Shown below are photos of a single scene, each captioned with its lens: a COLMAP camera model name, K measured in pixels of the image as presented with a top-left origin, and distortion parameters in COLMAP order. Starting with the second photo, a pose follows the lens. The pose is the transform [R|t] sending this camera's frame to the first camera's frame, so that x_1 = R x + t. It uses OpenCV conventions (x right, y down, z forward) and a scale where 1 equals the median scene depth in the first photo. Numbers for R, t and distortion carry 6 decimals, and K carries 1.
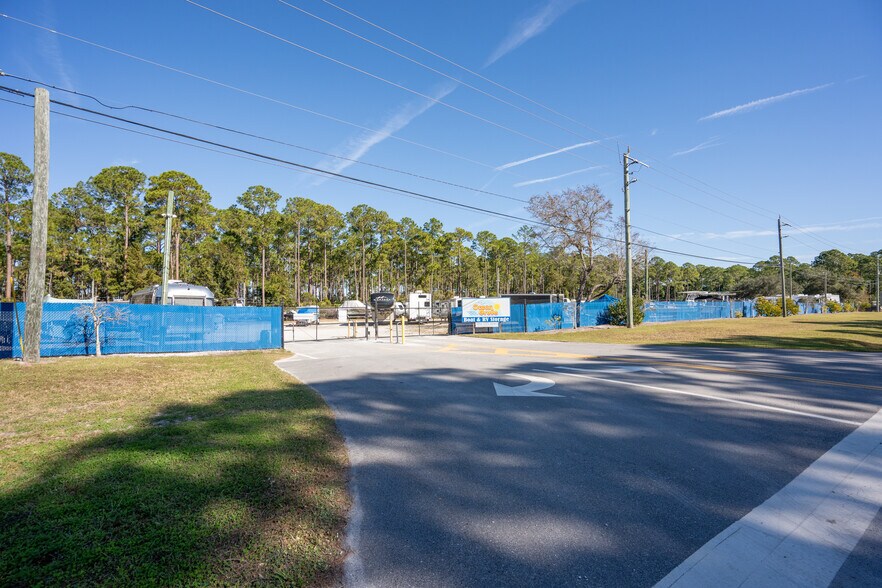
lens RADIAL K [[408.1, 0, 443.9], [0, 408.1, 294.8], [0, 0, 1]] dist [-0.060099, 0.026423]
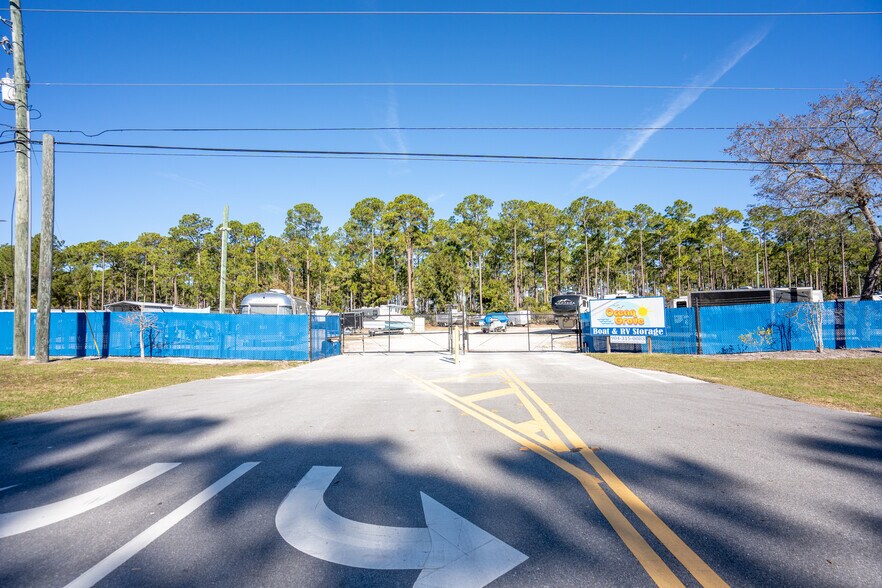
lens RADIAL K [[408.1, 0, 443.9], [0, 408.1, 294.8], [0, 0, 1]] dist [-0.060099, 0.026423]
pose [[0.794834, -0.031500, -0.606009, 0.104313], [0.025039, 0.999504, -0.019112, 0.002916], [0.606310, 0.000017, 0.795229, 0.124933]]
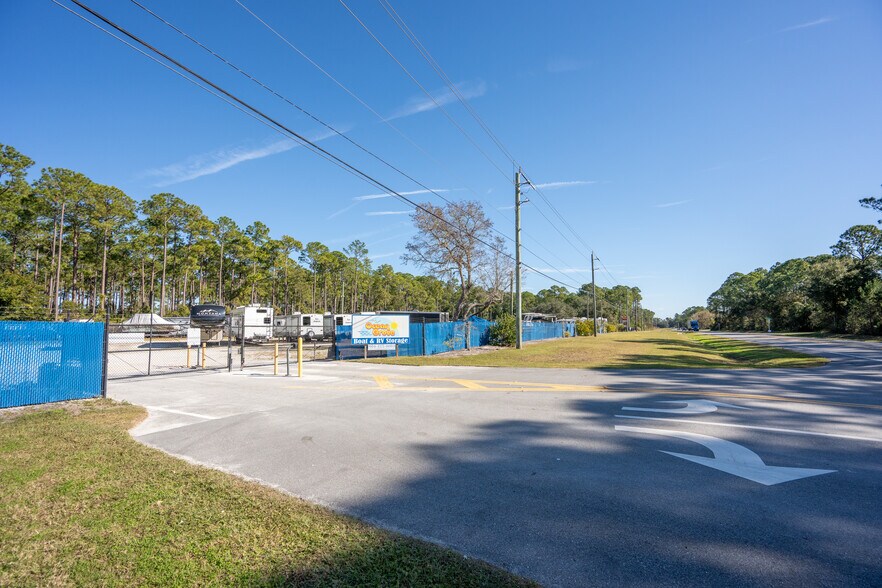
lens RADIAL K [[408.1, 0, 443.9], [0, 408.1, 294.8], [0, 0, 1]] dist [-0.060099, 0.026423]
pose [[0.895318, 0.044092, 0.443240, -0.060550], [-0.024476, 0.998455, -0.049884, 0.002052], [-0.444755, 0.033814, 0.895014, 0.079192]]
